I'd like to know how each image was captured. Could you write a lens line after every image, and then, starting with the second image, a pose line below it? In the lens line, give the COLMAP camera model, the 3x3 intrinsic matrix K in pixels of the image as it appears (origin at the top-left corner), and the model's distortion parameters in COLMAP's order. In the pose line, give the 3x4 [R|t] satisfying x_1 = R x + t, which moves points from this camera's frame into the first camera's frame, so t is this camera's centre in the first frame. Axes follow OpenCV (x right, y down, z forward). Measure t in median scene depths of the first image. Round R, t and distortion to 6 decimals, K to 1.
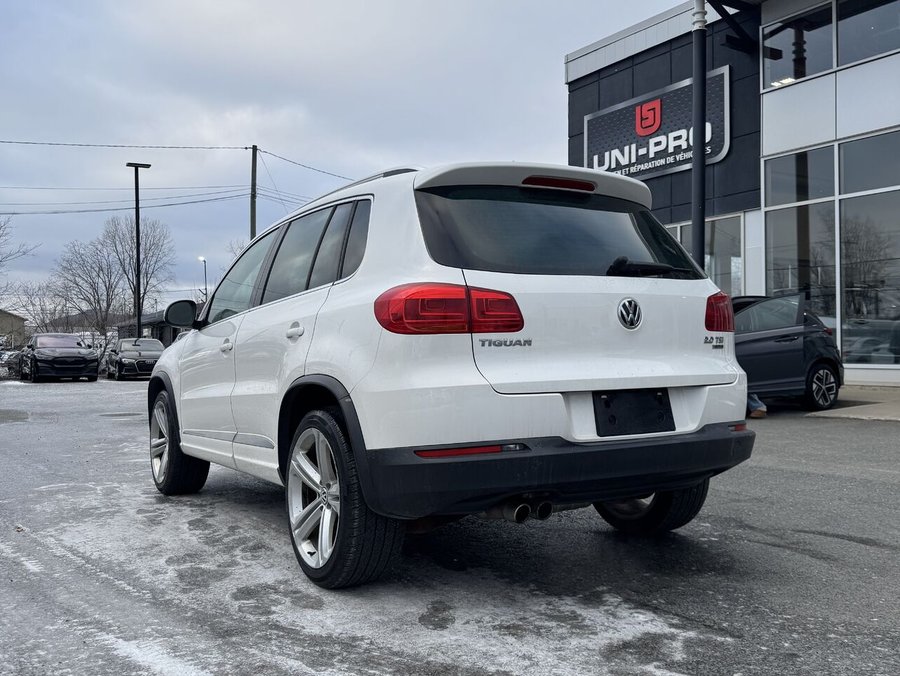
lens RADIAL K [[869.6, 0, 452.2], [0, 869.6, 333.7], [0, 0, 1]] dist [0.205682, -0.467955]
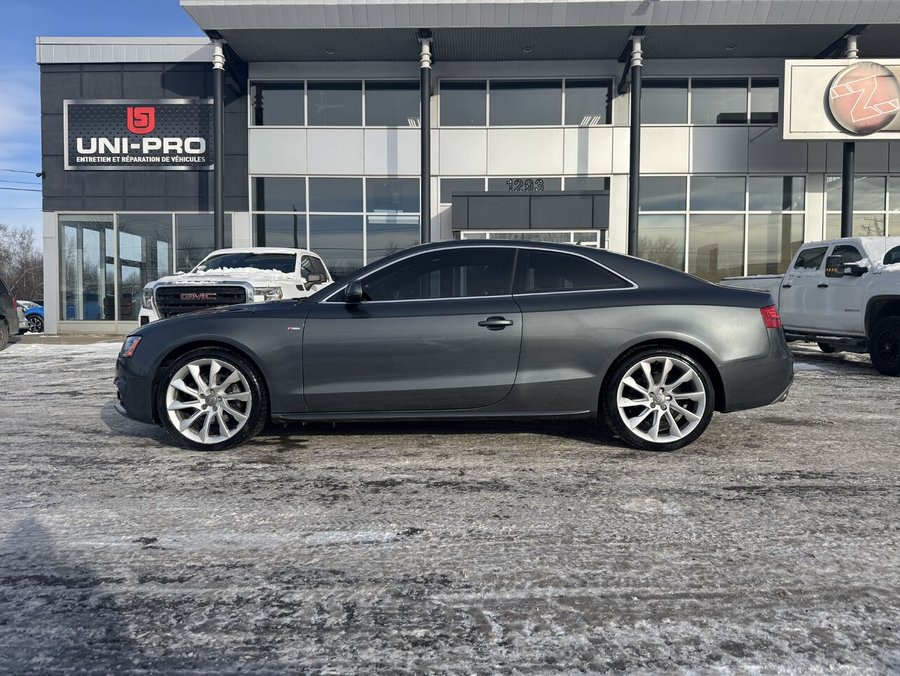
lens RADIAL K [[873.9, 0, 475.9], [0, 873.9, 384.3], [0, 0, 1]] dist [0.037351, -0.023348]
pose [[0.573449, 0.004444, 0.819229, -0.508314], [-0.028477, 0.999489, 0.014512, 0.088192], [-0.818746, -0.031651, 0.573282, -0.077521]]
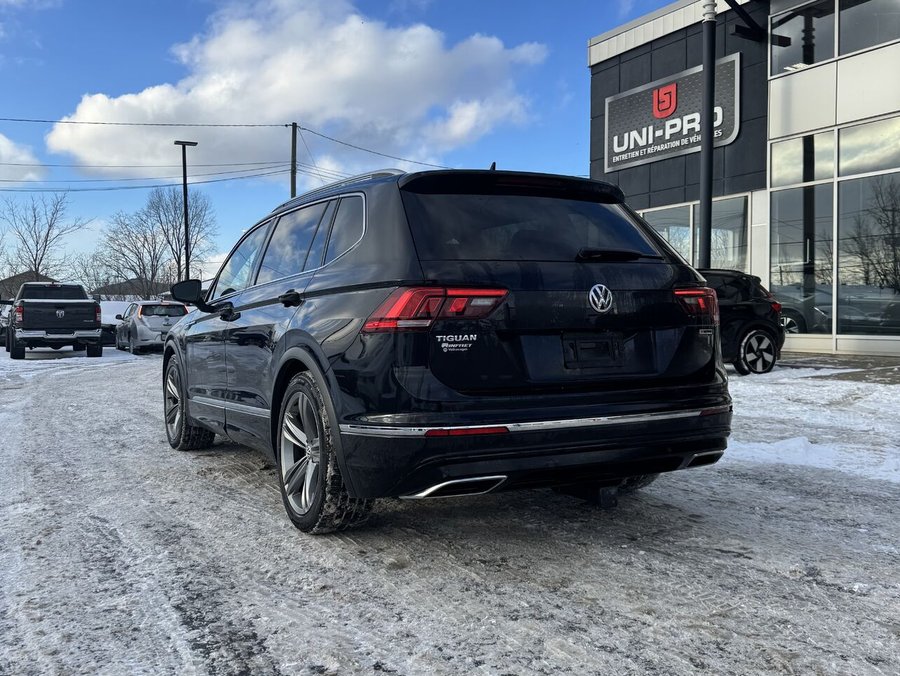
lens RADIAL K [[878.8, 0, 447.5], [0, 878.8, 341.6], [0, 0, 1]] dist [0.118614, -0.215051]
pose [[0.998824, 0.005381, -0.048188, 0.015590], [-0.003297, 0.999060, 0.043230, -0.002569], [0.048375, -0.043020, 0.997902, -0.085677]]
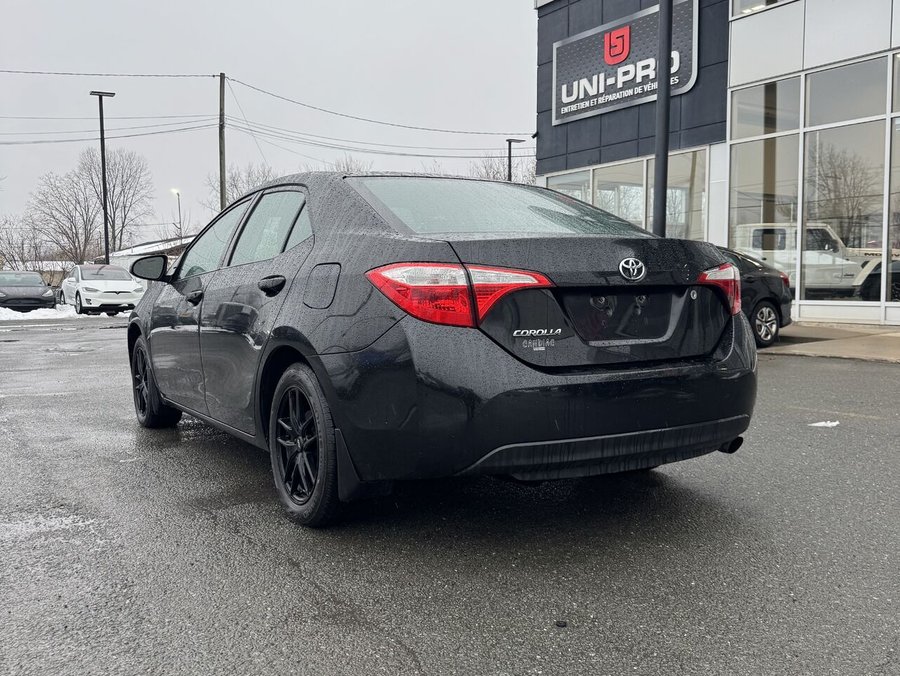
lens RADIAL K [[878.8, 0, 447.5], [0, 878.8, 341.6], [0, 0, 1]] dist [0.118614, -0.215051]
pose [[0.999953, 0.002908, 0.009294, 0.028616], [-0.003646, 0.996752, 0.080447, 0.000777], [-0.009030, -0.080477, 0.996716, 0.005398]]
